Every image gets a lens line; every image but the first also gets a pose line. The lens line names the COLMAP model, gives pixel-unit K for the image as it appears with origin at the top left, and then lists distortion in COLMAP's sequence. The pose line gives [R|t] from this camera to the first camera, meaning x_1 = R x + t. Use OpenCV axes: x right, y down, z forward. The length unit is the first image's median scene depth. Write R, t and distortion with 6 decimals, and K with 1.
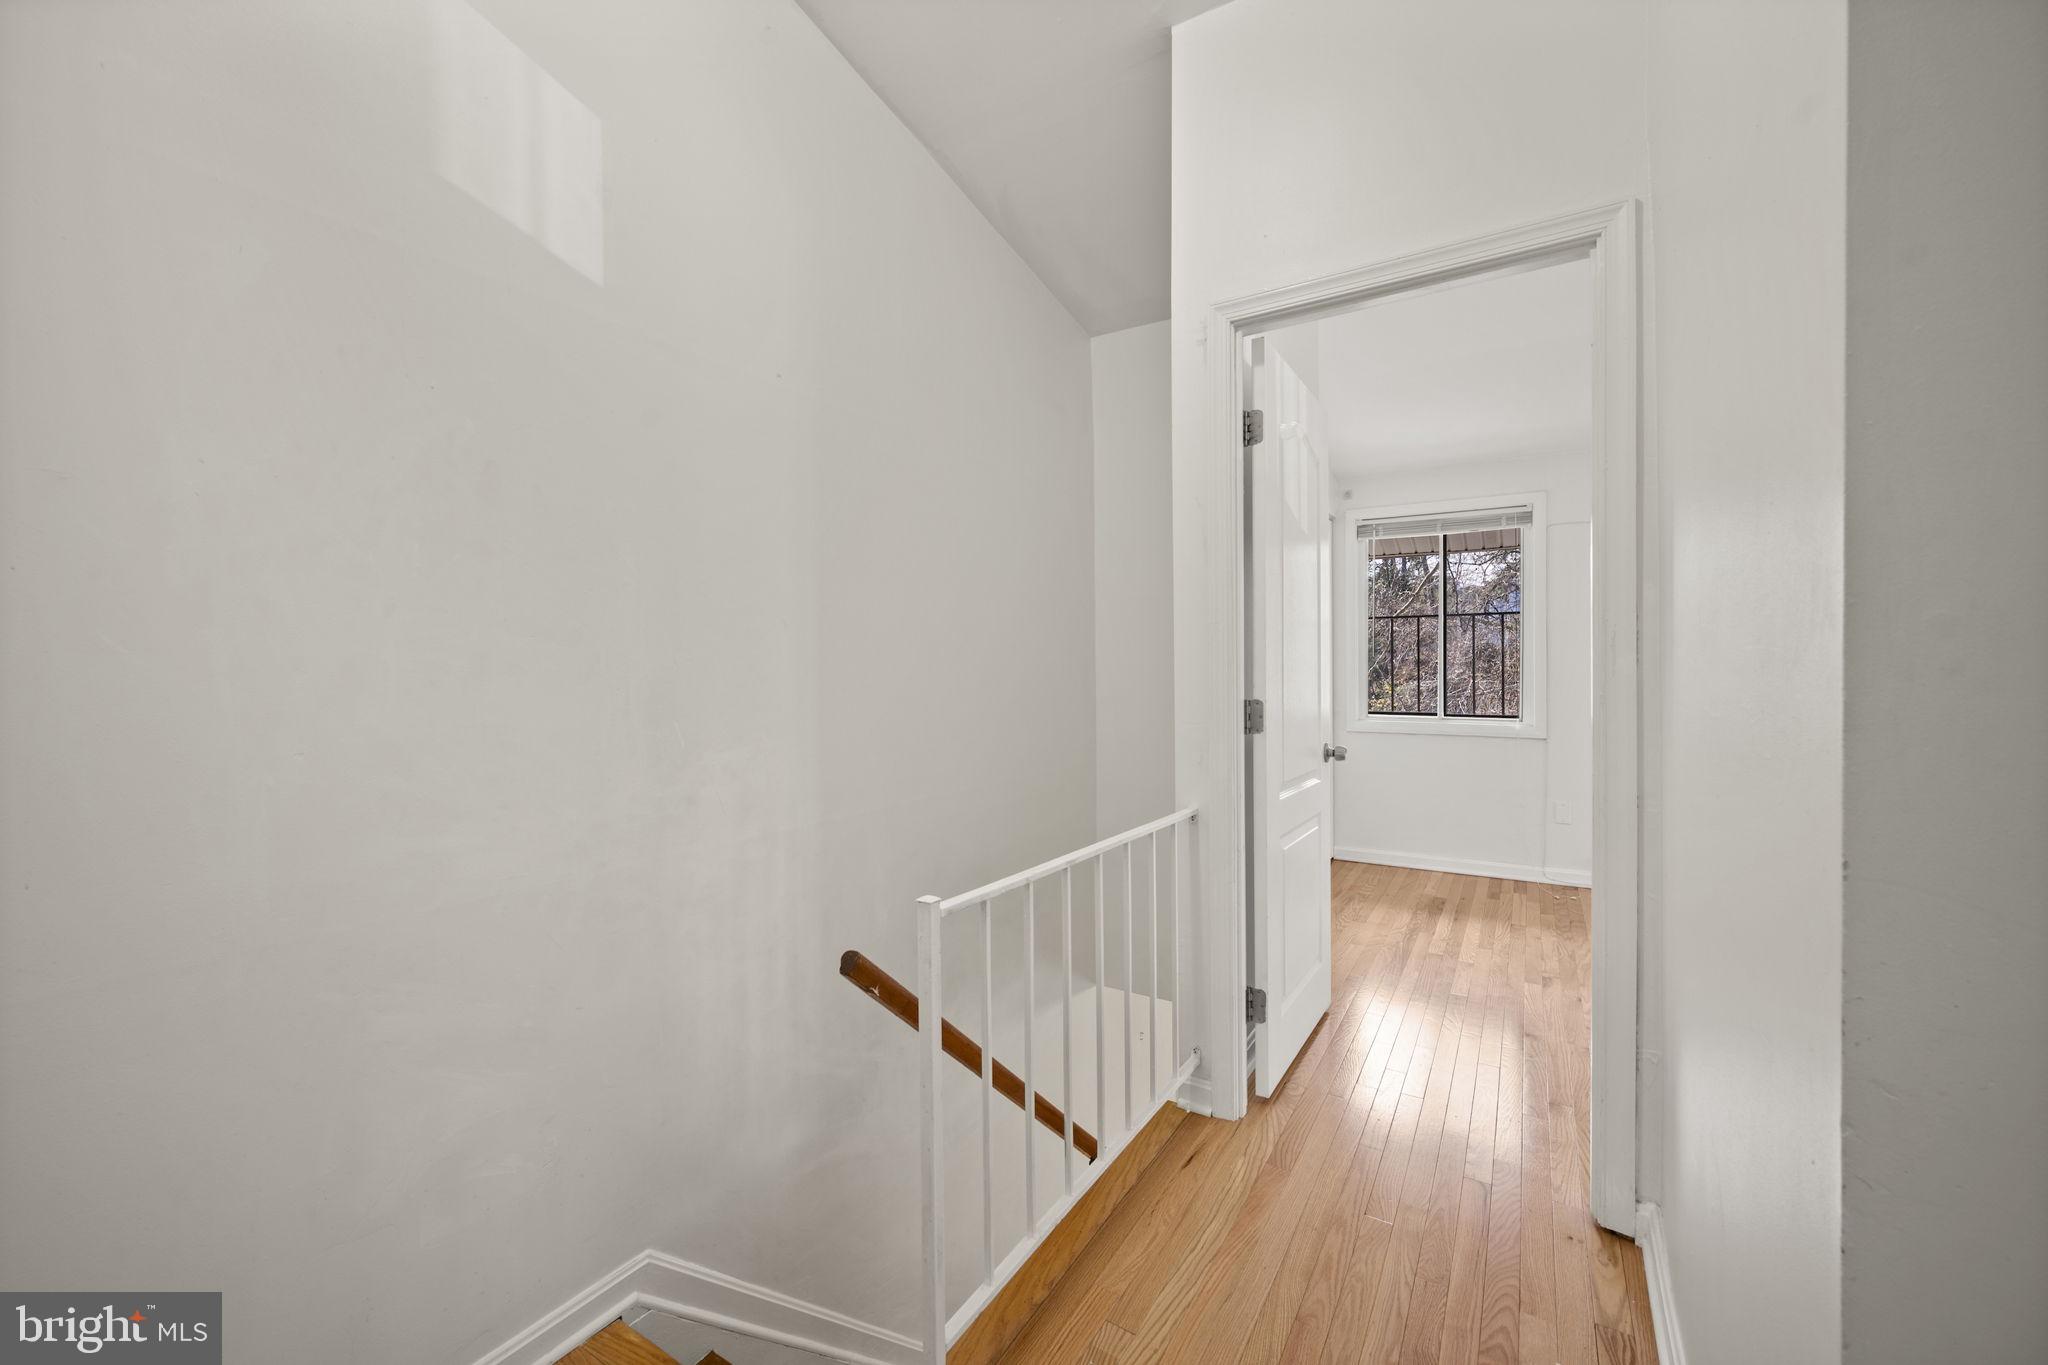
lens RADIAL K [[807.8, 0, 1017.3], [0, 807.8, 671.1], [0, 0, 1]] dist [-0.002472, -0.000106]
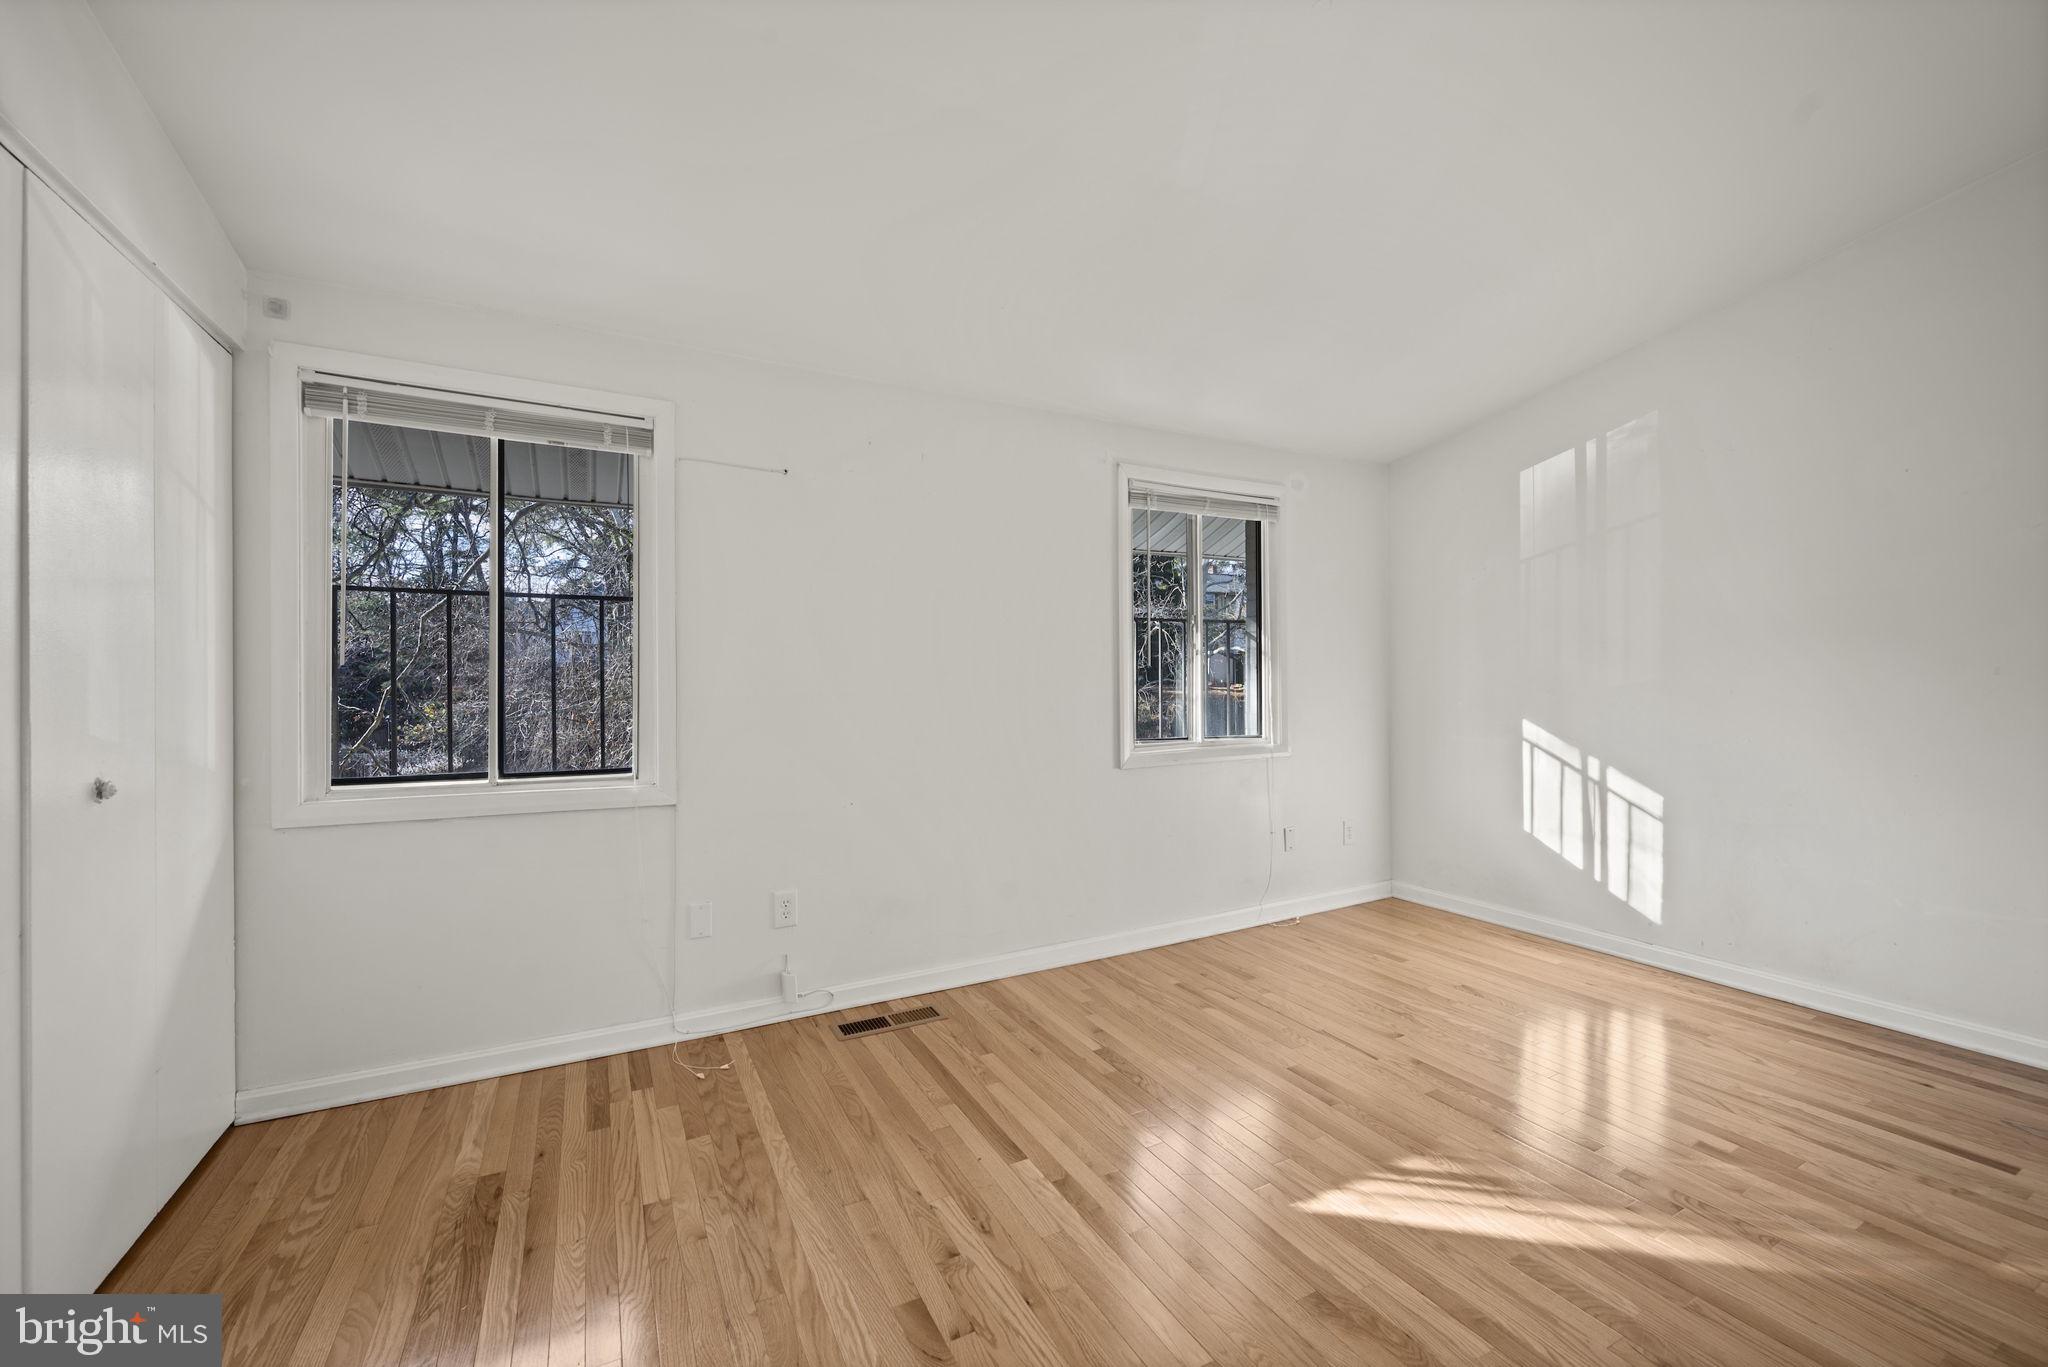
lens RADIAL K [[807.8, 0, 1022.3], [0, 807.8, 680.5], [0, 0, 1]] dist [-0.002472, -0.000106]
pose [[0.489406, 0.003759, 0.872048, 0.231916], [0.004766, 0.999964, -0.006985, -0.003613], [-0.872043, 0.007575, 0.489371, 0.436603]]
